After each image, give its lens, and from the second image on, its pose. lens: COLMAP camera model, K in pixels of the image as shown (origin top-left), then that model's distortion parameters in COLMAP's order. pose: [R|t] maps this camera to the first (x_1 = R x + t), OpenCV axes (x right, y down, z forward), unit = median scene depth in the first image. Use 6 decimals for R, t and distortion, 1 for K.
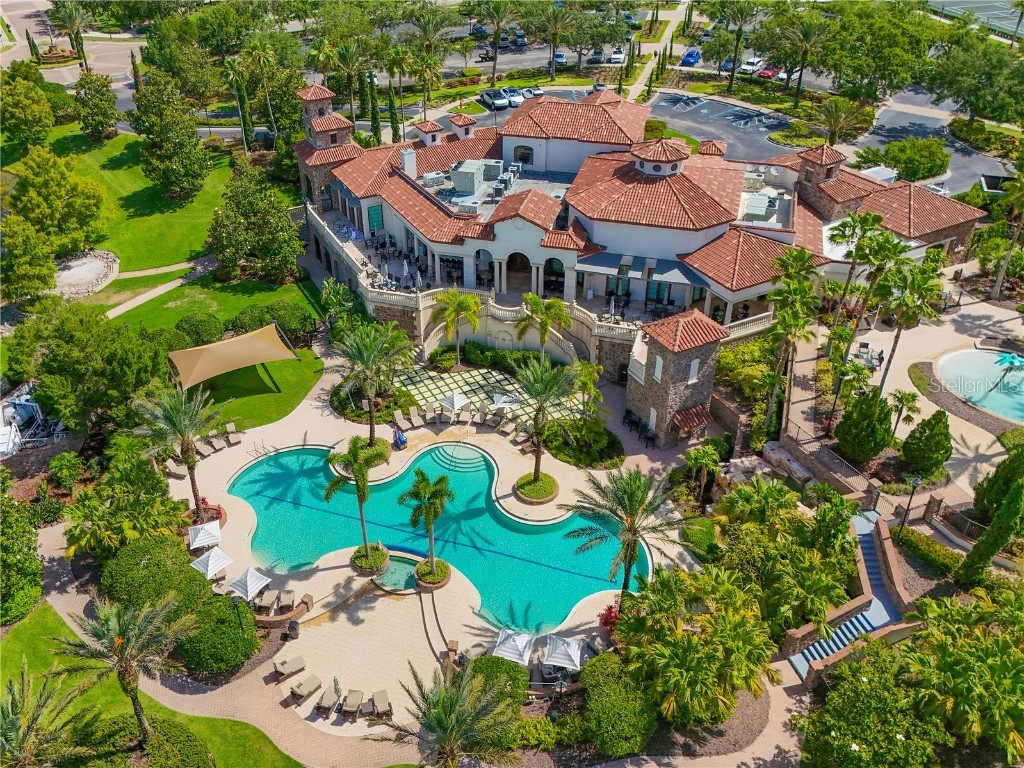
lens RADIAL K [[855.4, 0, 435.5], [0, 855.4, 332.7], [0, 0, 1]] dist [0.087747, -0.090849]
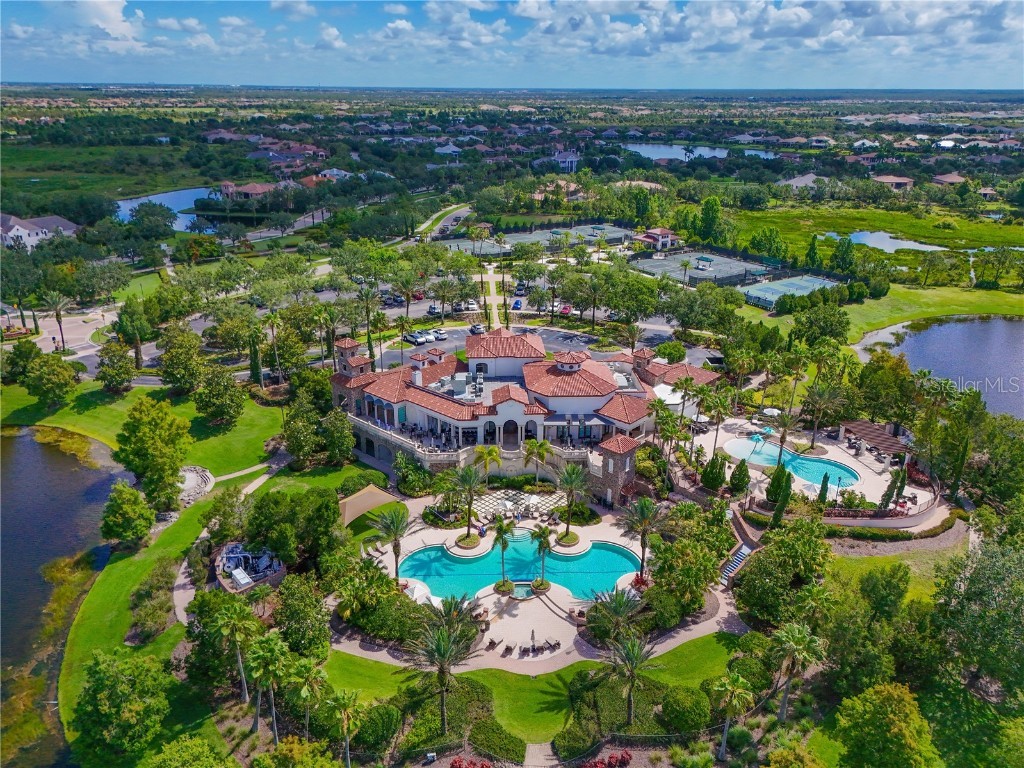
lens RADIAL K [[733.2, 0, 512.0], [0, 733.2, 384.0], [0, 0, 1]] dist [0.090667, -0.001664]
pose [[0.924235, -0.101525, 0.368078, -0.438941], [0.170879, 0.972056, -0.160956, 0.075382], [-0.341451, 0.211658, 0.915758, -0.383283]]
